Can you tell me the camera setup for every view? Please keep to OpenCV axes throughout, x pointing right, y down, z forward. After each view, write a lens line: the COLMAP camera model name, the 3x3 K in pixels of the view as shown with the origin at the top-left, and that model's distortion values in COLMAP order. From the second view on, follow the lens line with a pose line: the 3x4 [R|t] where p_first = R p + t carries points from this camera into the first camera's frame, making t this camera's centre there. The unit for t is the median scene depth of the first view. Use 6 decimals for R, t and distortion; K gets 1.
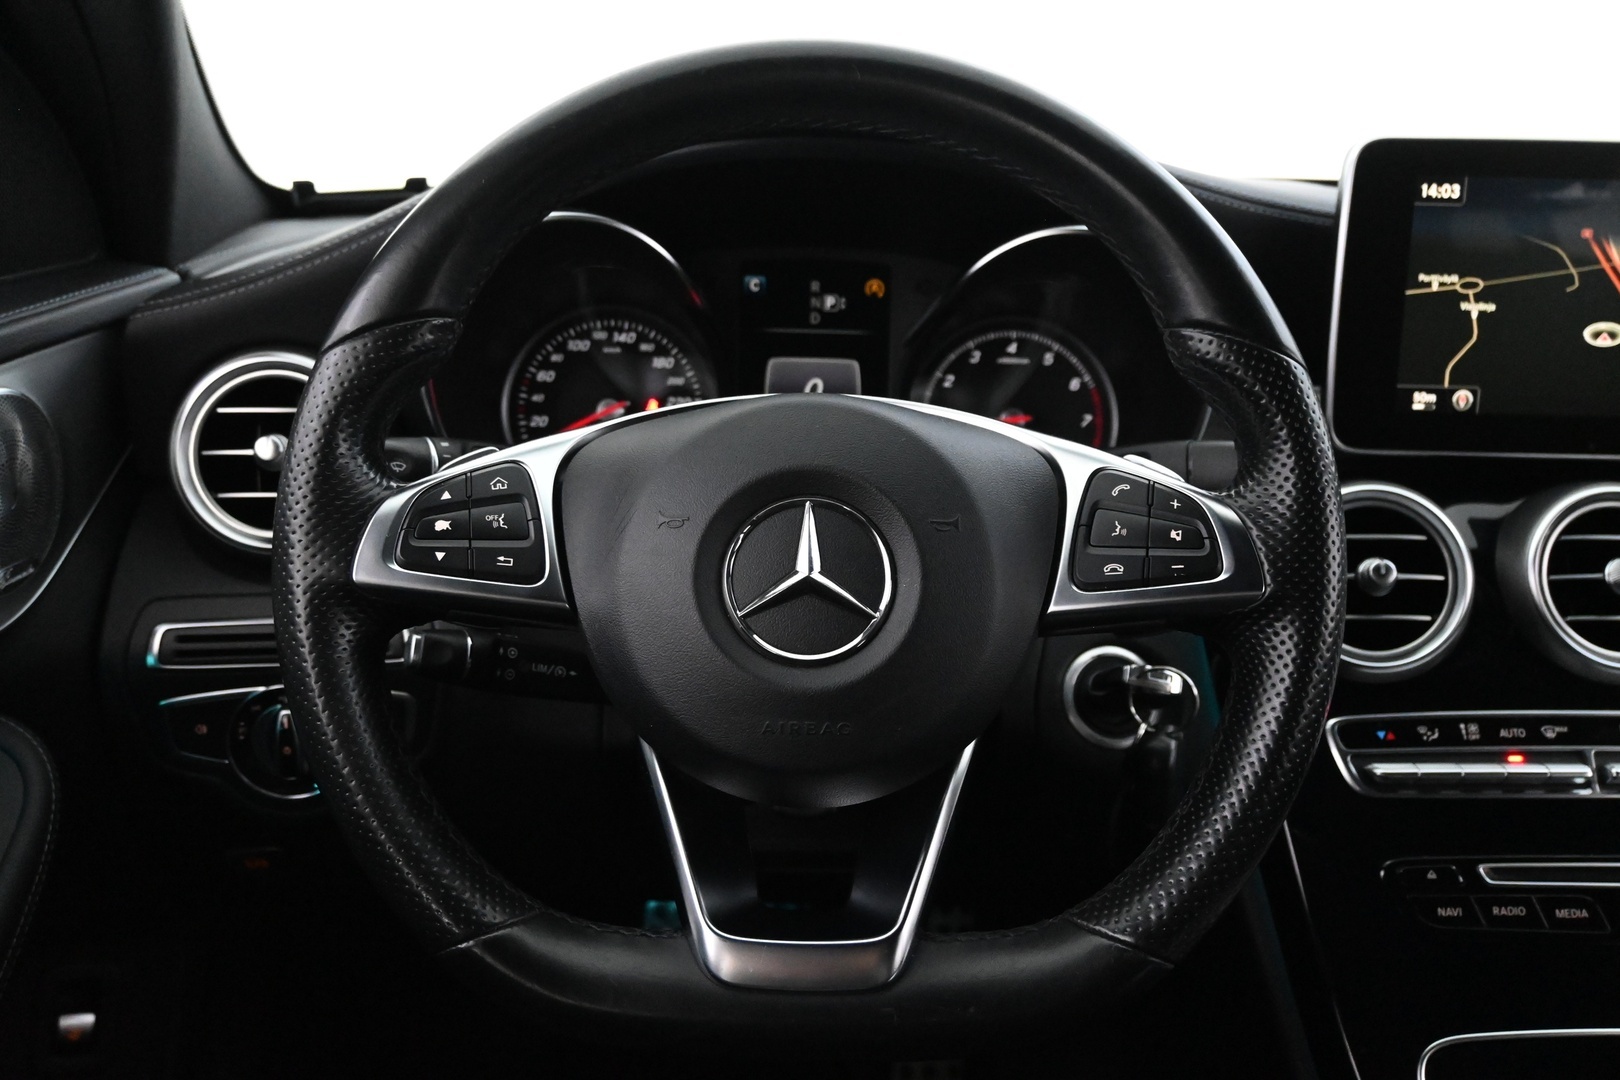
lens RADIAL K [[1599.1, 0, 814.4], [0, 1599.1, 540.1], [0, 0, 1]] dist [0.005308, 0.000000]
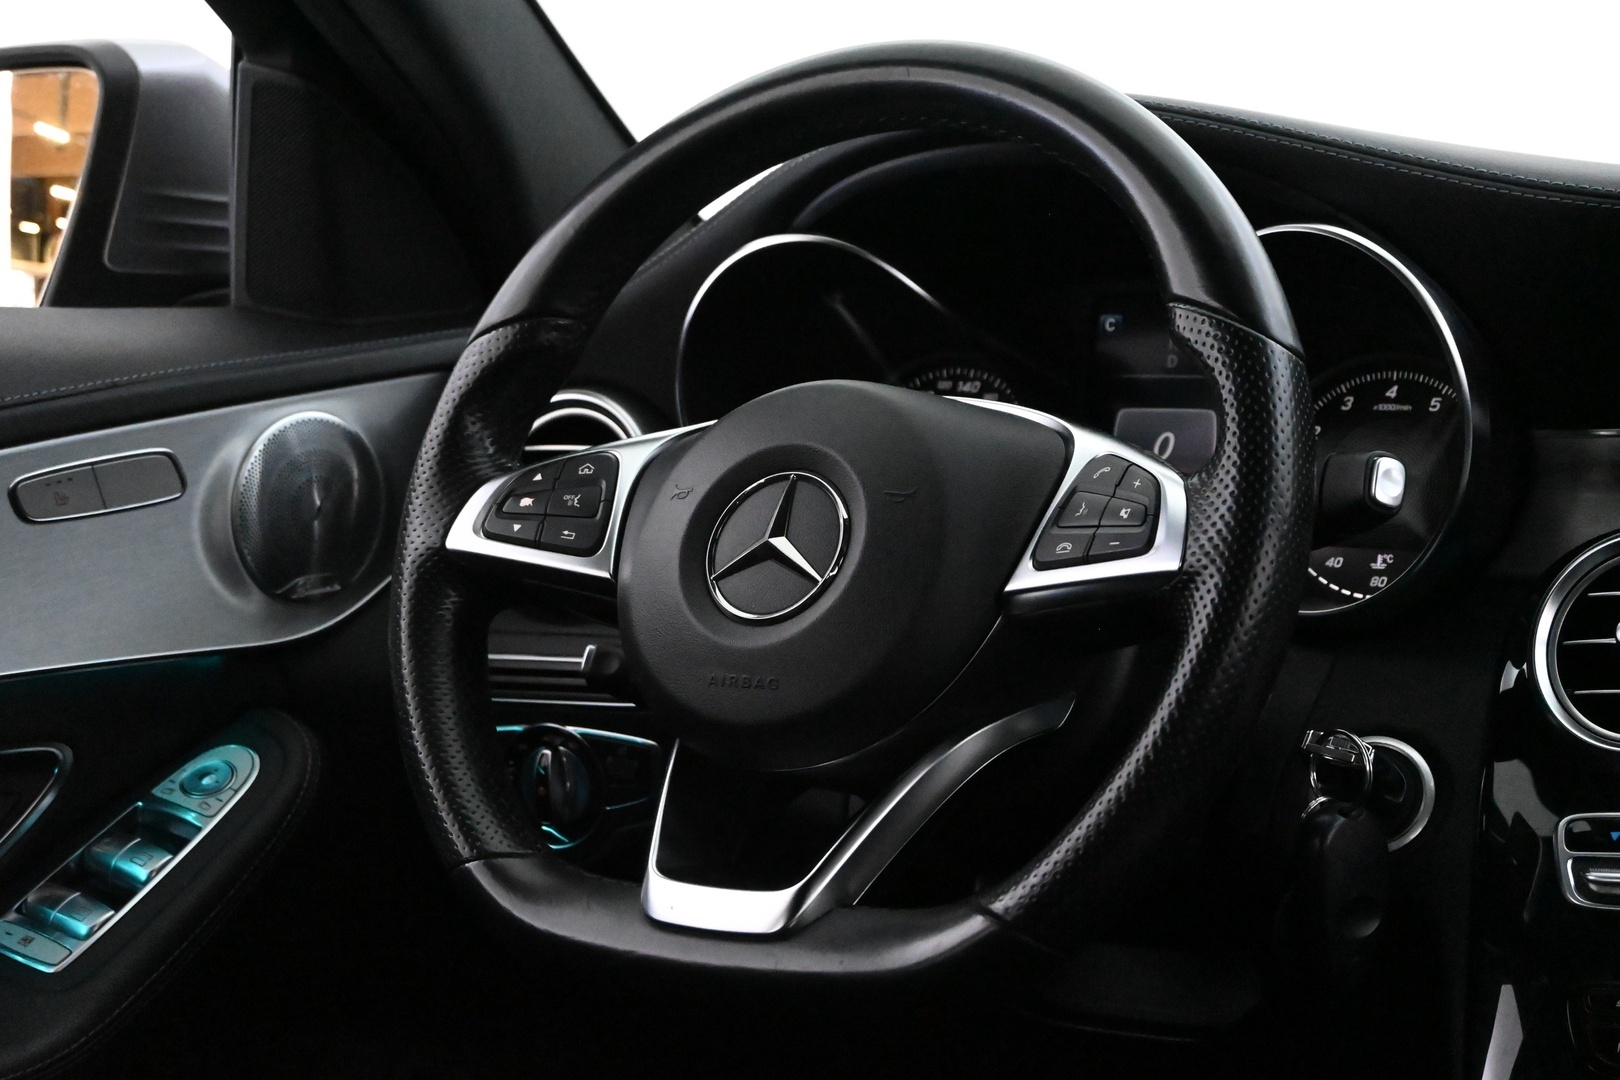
lens RADIAL K [[3068.0, 0, 801.4], [0, 3068.0, 536.1], [0, 0, 1]] dist [0.043923, 0.000000]
pose [[0.829210, 0.007516, -0.558886, 0.851596], [-0.098601, 0.986195, -0.133031, 0.213121], [0.550171, 0.165418, 0.818504, -0.472694]]
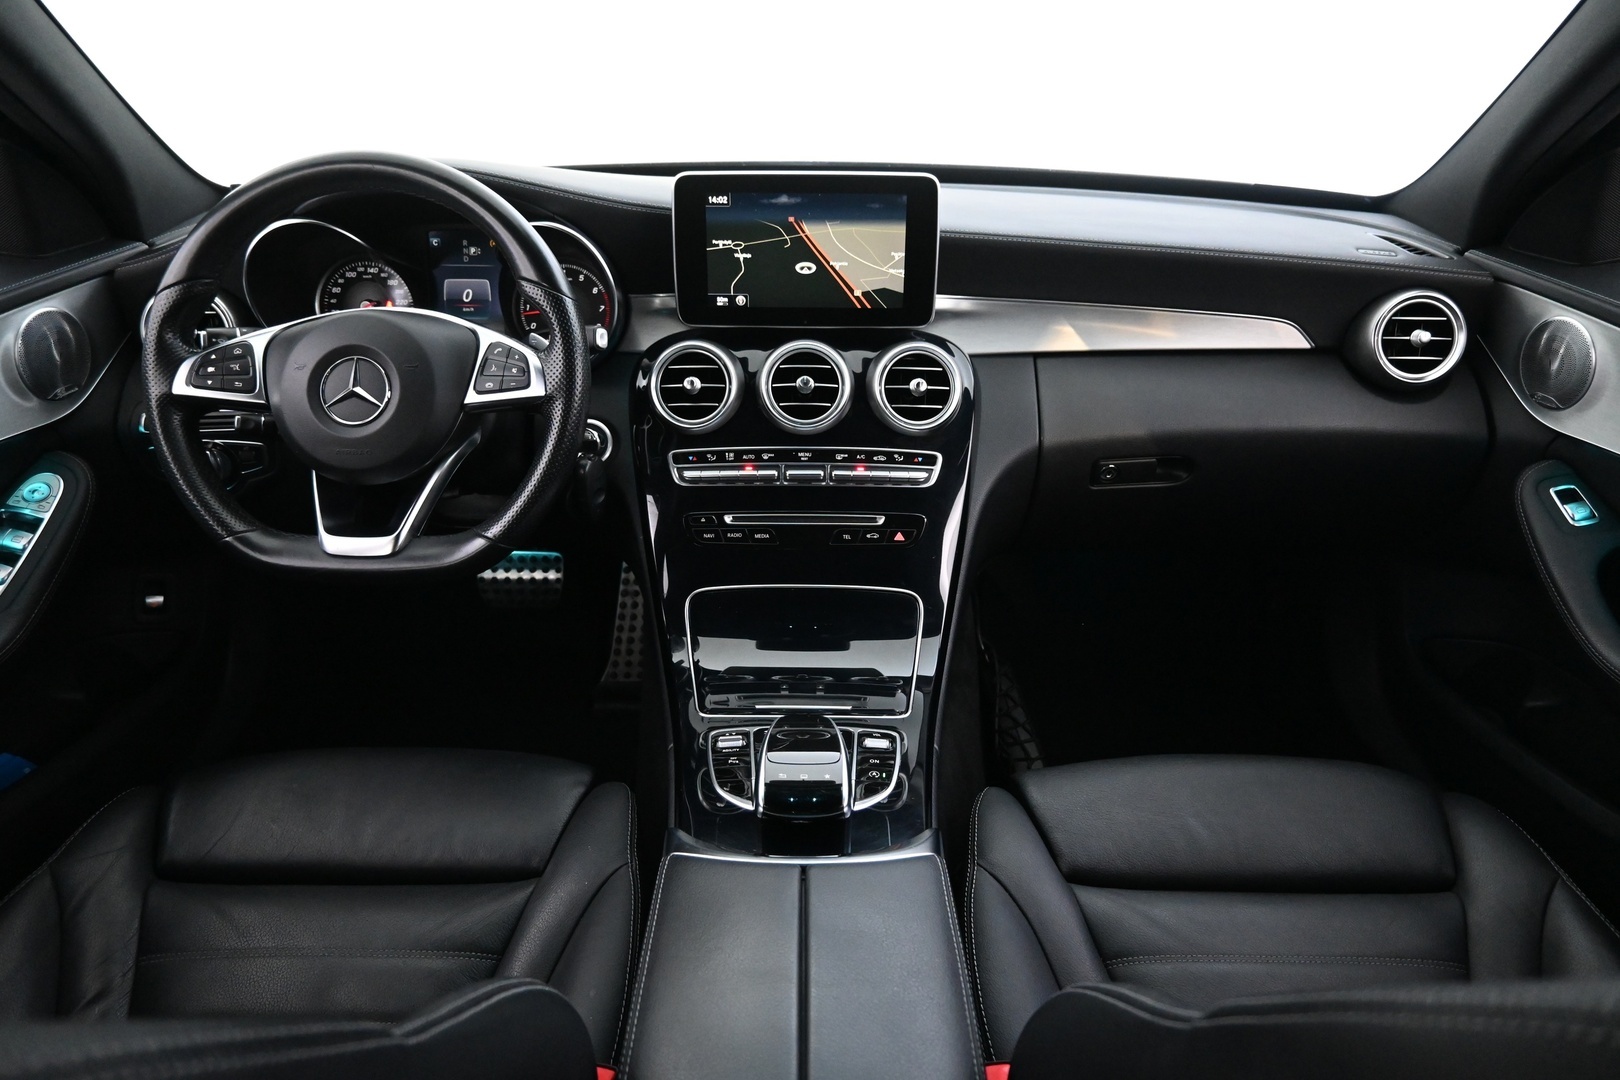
lens RADIAL K [[1133.0, 0, 826.4], [0, 1133.0, 544.6], [0, 0, 1]] dist [-0.004961, 0.002356]
pose [[0.999453, -0.004835, -0.032701, 0.579749], [0.010242, 0.985863, 0.167239, -0.019171], [0.031430, -0.167483, 0.985374, -0.535649]]
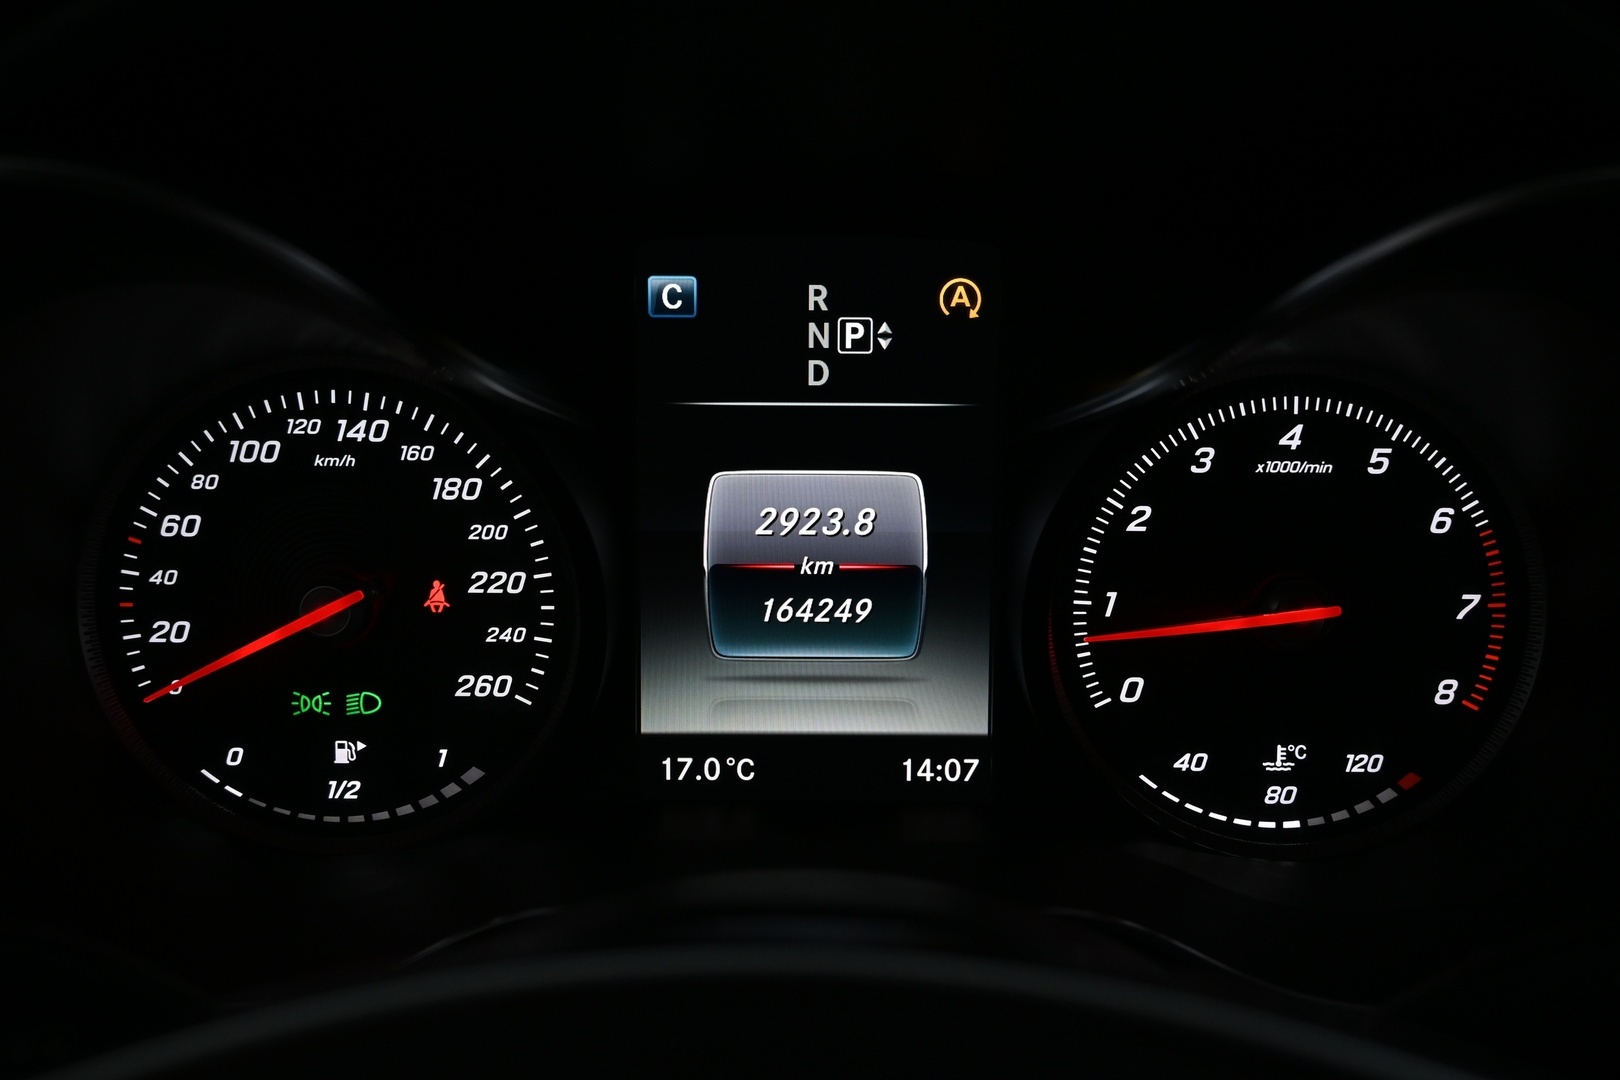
lens RADIAL K [[1599.1, 0, 807.4], [0, 1599.1, 553.9], [0, 0, 1]] dist [0.005308, 0.000000]
pose [[0.999475, -0.013383, -0.029513, 0.010672], [0.015608, 0.996945, 0.076528, -0.142532], [0.028399, -0.076949, 0.996631, 0.666655]]
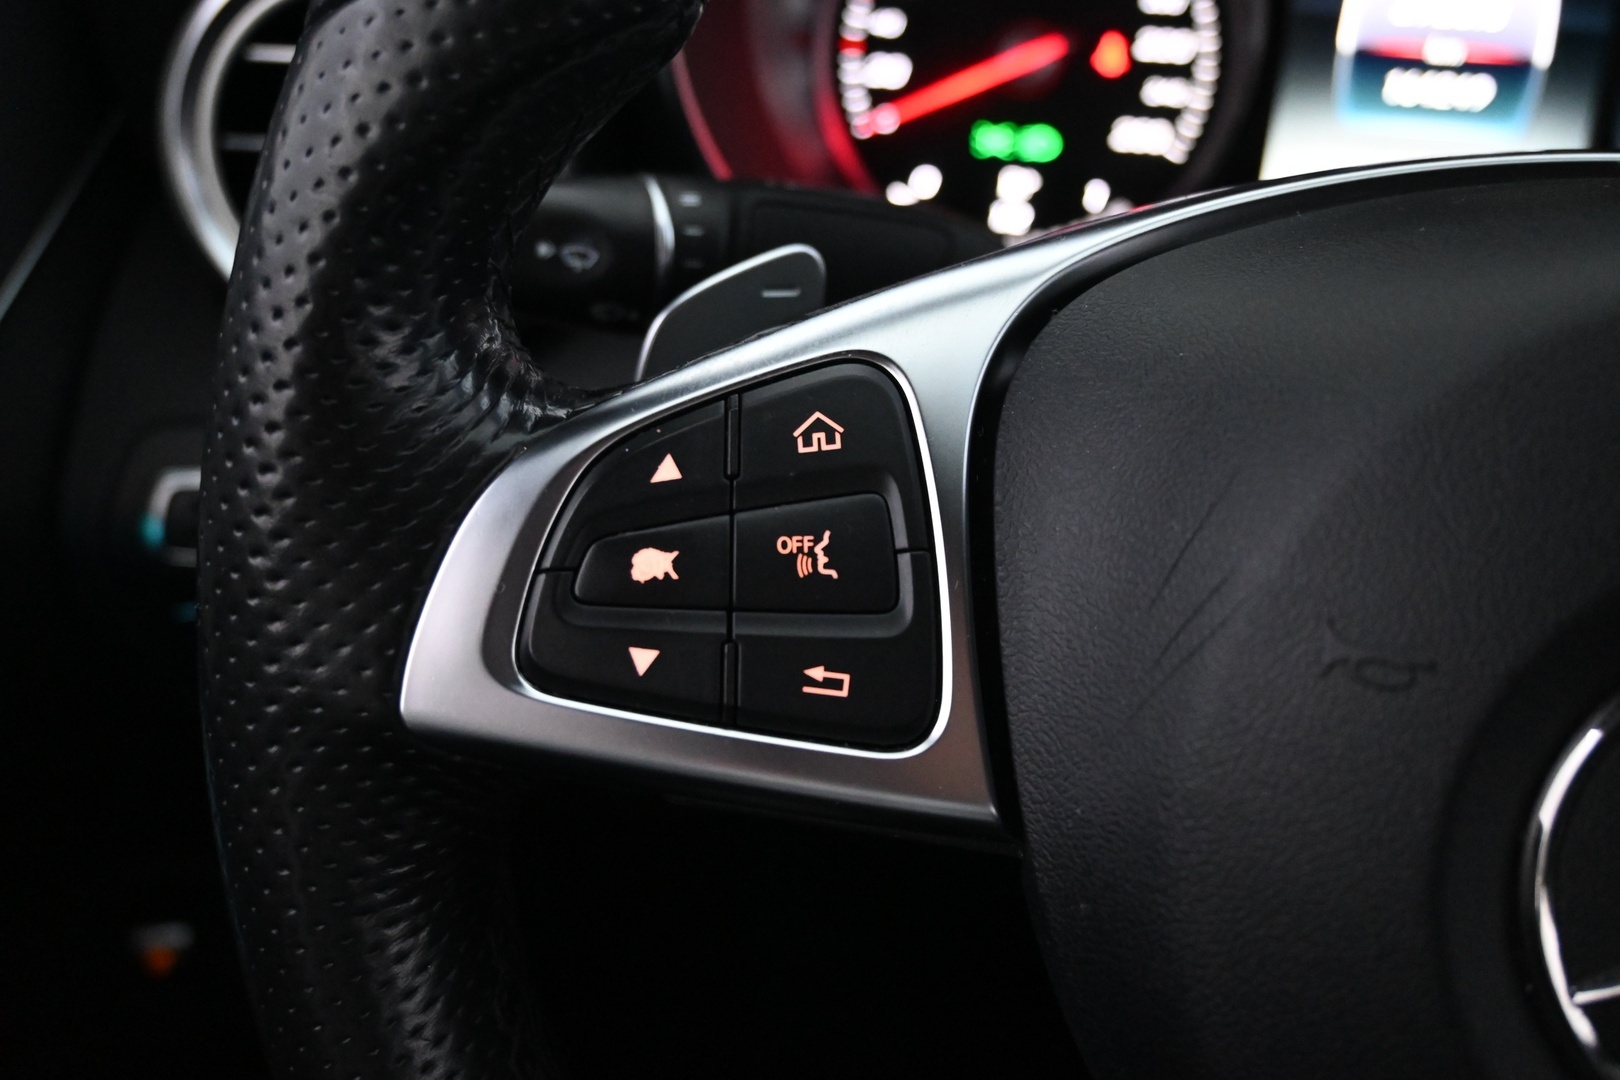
lens RADIAL K [[1599.1, 0, 802.8], [0, 1599.1, 551.3], [0, 0, 1]] dist [0.005308, 0.000000]
pose [[0.981434, 0.099922, -0.163716, -0.112797], [-0.047238, 0.953209, 0.298598, -0.090931], [0.185892, -0.285320, 0.940232, 0.531486]]
